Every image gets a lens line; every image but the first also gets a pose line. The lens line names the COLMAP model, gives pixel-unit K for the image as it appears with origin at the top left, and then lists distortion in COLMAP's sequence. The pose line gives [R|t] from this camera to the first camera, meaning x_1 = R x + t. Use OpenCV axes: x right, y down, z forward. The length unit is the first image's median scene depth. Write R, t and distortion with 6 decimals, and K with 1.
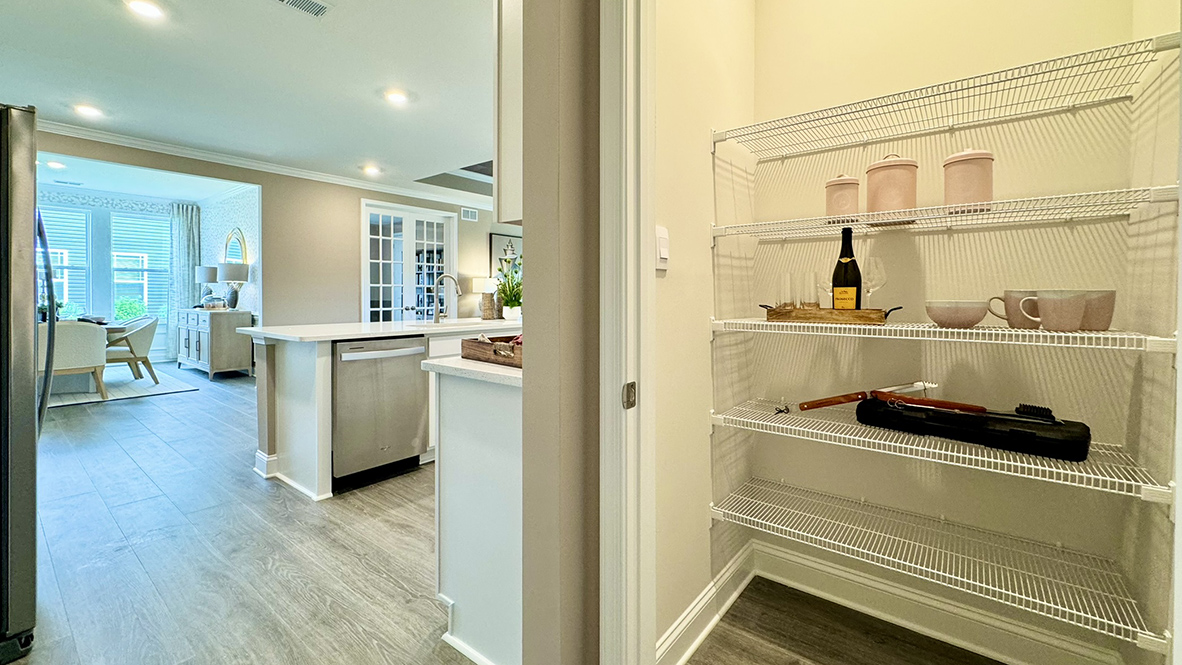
lens RADIAL K [[489.2, 0, 574.7], [0, 489.2, 296.1], [0, 0, 1]] dist [-0.002345, 0.000343]
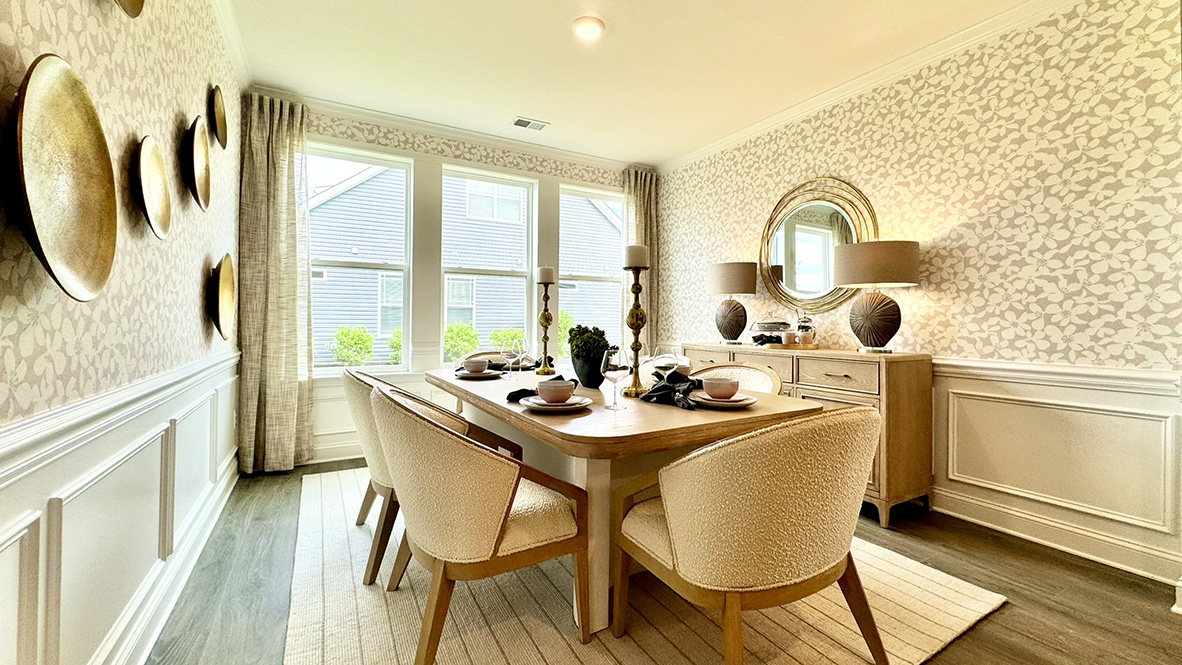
lens RADIAL K [[478.8, 0, 600.8], [0, 478.8, 315.8], [0, 0, 1]] dist [-0.001839, 0.000383]
pose [[0.939896, -0.001800, -0.341456, -0.892374], [-0.003181, 0.999897, -0.014027, 0.005053], [0.341446, 0.014270, 0.939793, 0.579600]]
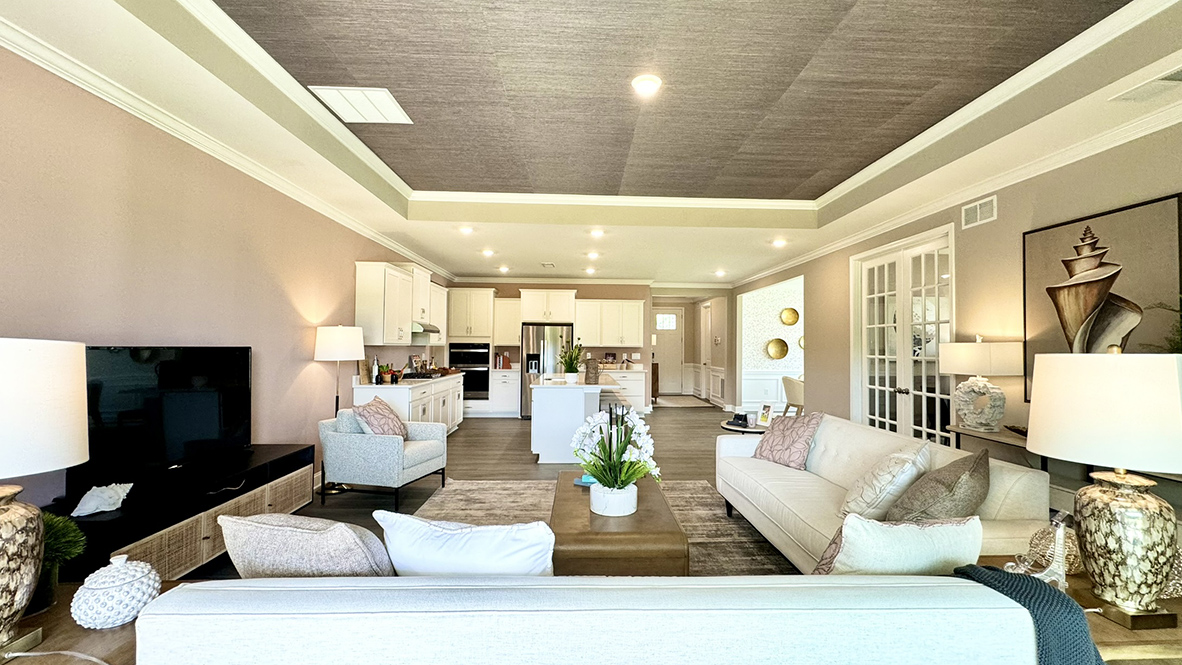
lens RADIAL K [[492.6, 0, 594.5], [0, 492.6, 338.9], [0, 0, 1]] dist [-0.009270, -0.001354]
pose [[-0.752626, -0.017844, -0.658206, 0.553376], [-0.010885, 0.999833, -0.014660, -0.041537], [0.658358, -0.003869, -0.752695, 1.568416]]
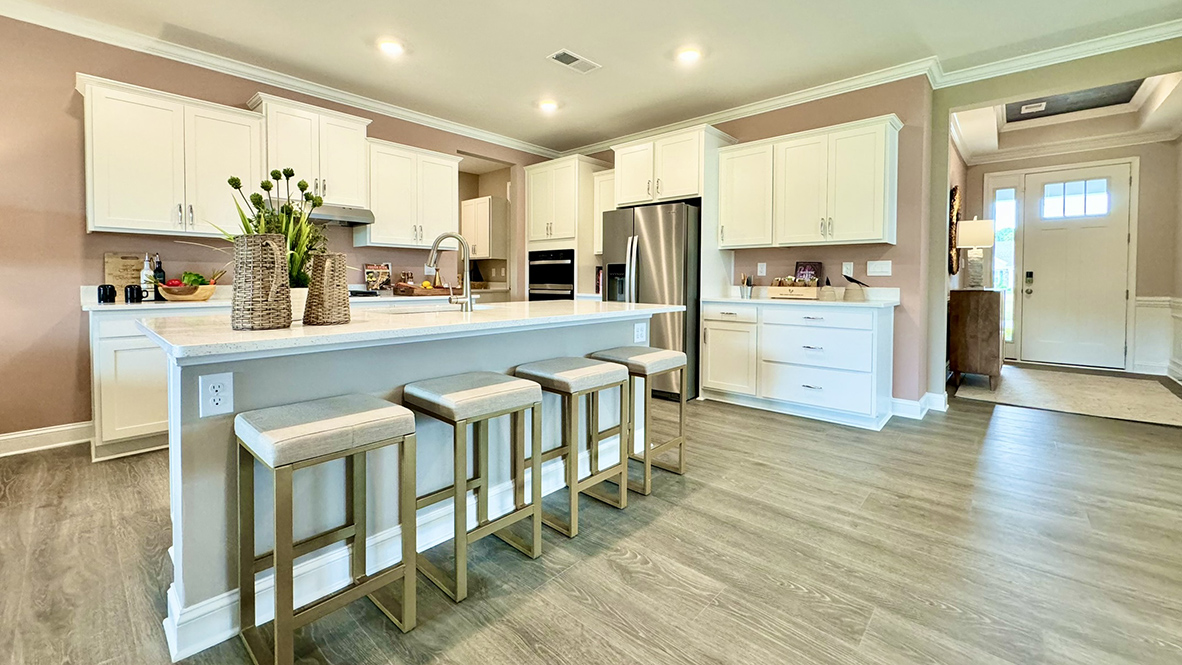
lens RADIAL K [[478.8, 0, 583.0], [0, 478.8, 285.7], [0, 0, 1]] dist [-0.001839, 0.000383]
pose [[-0.998801, -0.006798, 0.048481, -0.294381], [-0.005979, 0.999837, 0.017021, 0.006705], [-0.048588, 0.016711, -0.998679, 1.056825]]
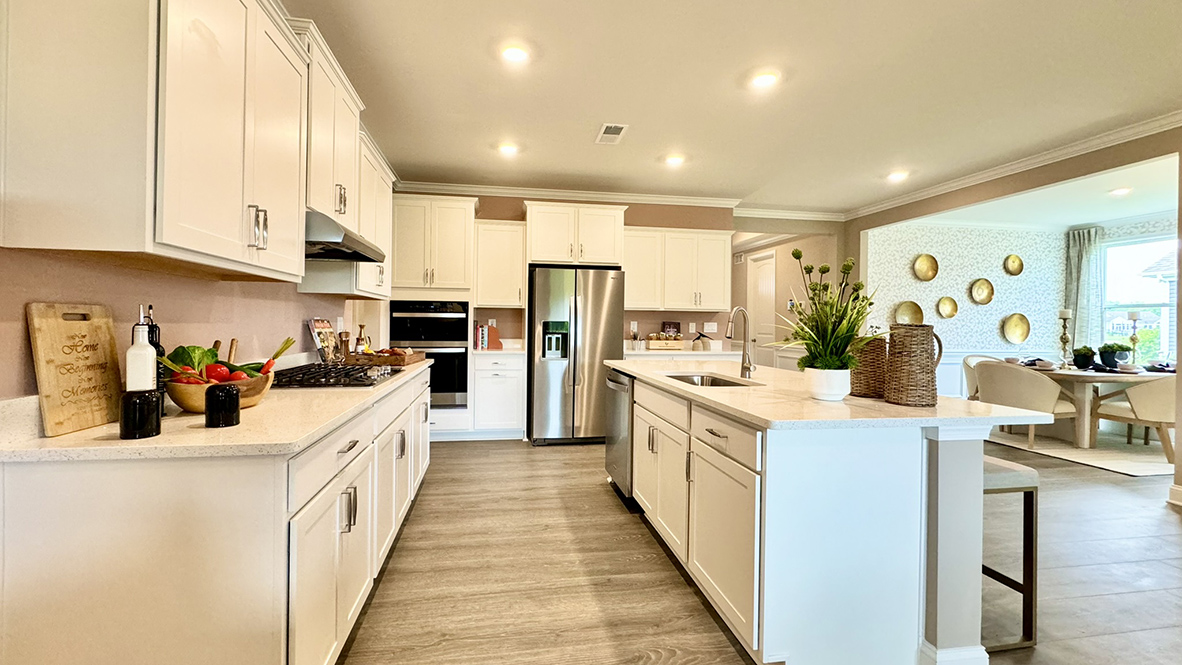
lens RADIAL K [[478.8, 0, 574.0], [0, 478.8, 331.3], [0, 0, 1]] dist [-0.001839, 0.000383]
pose [[-0.666848, 0.002423, -0.745190, 0.255350], [-0.014688, 0.999758, 0.016395, -0.012575], [0.745049, 0.021879, -0.666651, 0.836730]]
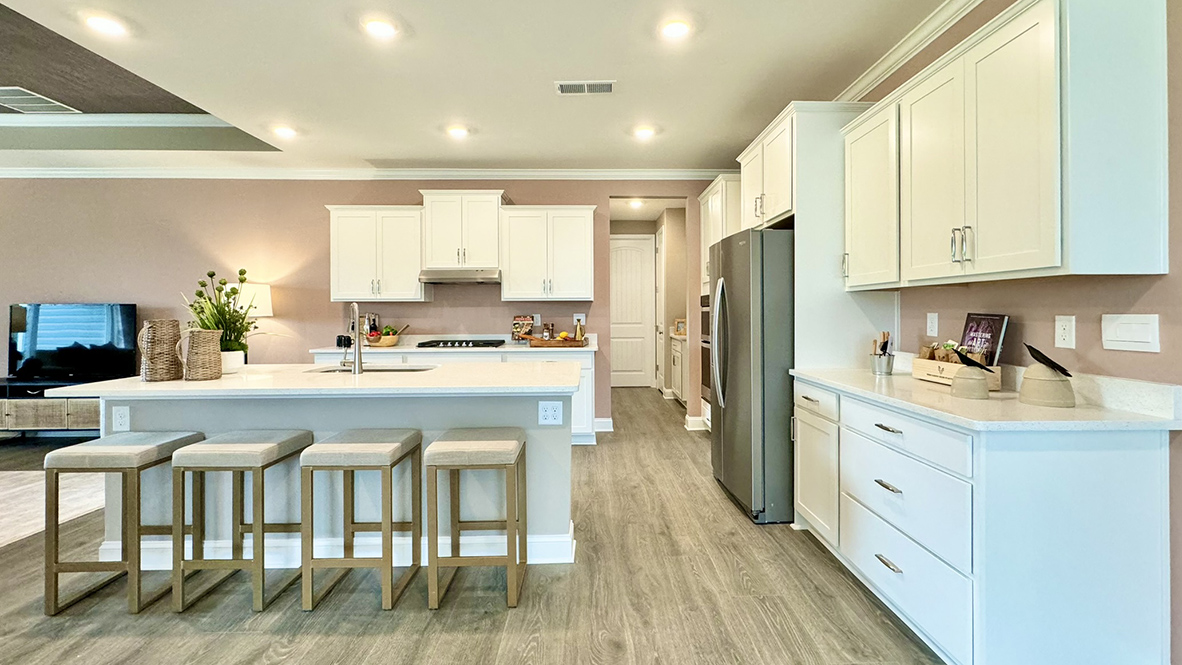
lens RADIAL K [[492.6, 0, 581.7], [0, 492.6, 316.6], [0, 0, 1]] dist [-0.009270, -0.001354]
pose [[-0.660115, -0.004300, 0.751152, -0.664479], [0.005647, 0.999927, 0.010687, -0.021761], [-0.751144, 0.011296, -0.660042, 0.800489]]
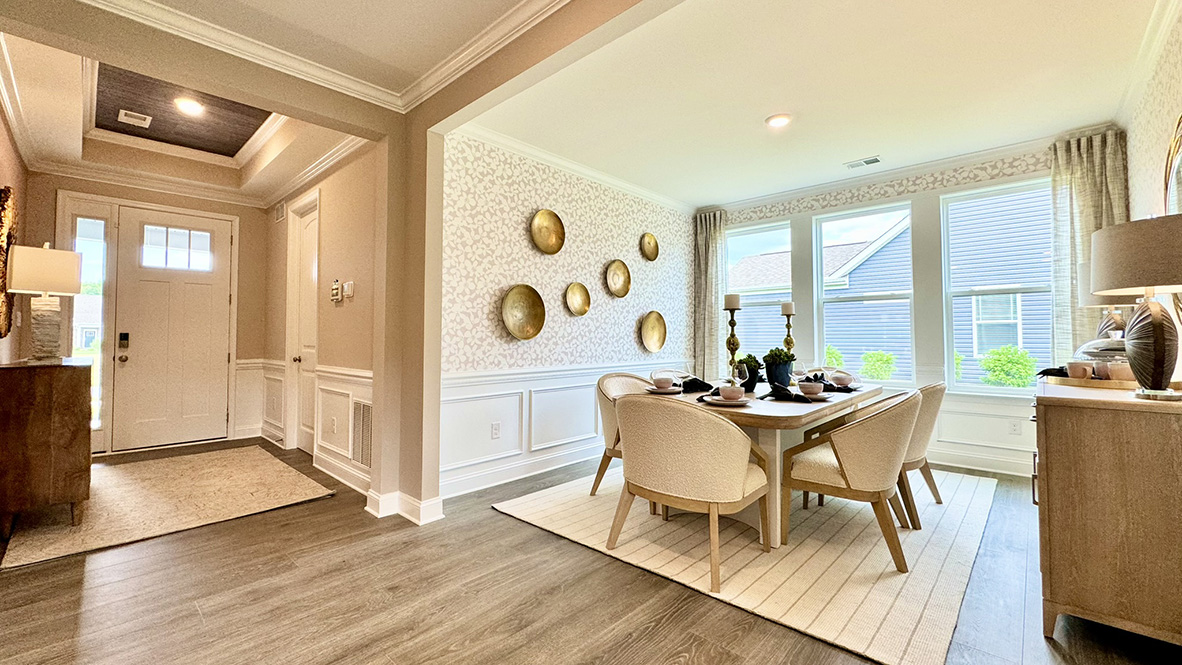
lens RADIAL K [[478.8, 0, 590.6], [0, 478.8, 326.0], [0, 0, 1]] dist [-0.001839, 0.000383]
pose [[-0.070090, -0.027624, -0.997158, -0.468064], [-0.001706, 0.999618, -0.027572, -0.002627], [0.997539, -0.000232, -0.070110, 0.808532]]
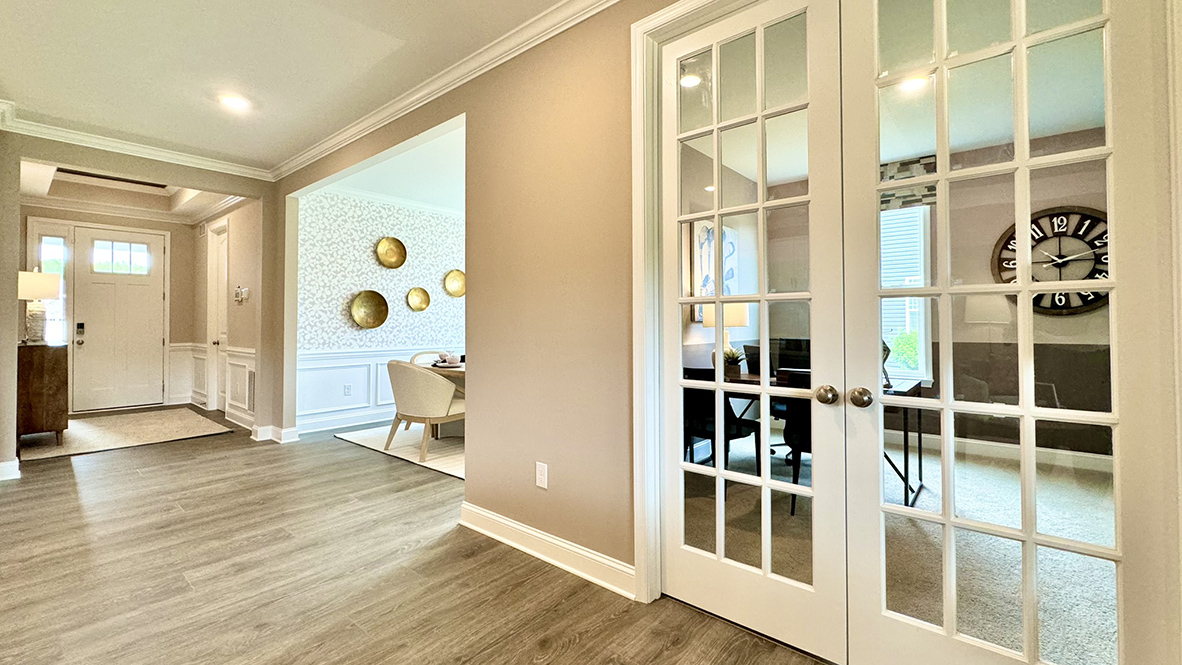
lens RADIAL K [[492.6, 0, 599.1], [0, 492.6, 320.8], [0, 0, 1]] dist [-0.009270, -0.001354]
pose [[-0.006862, -0.007074, -0.999951, -0.139811], [-0.001294, 0.999974, -0.007065, -0.010657], [0.999976, 0.001245, -0.006871, 1.132085]]
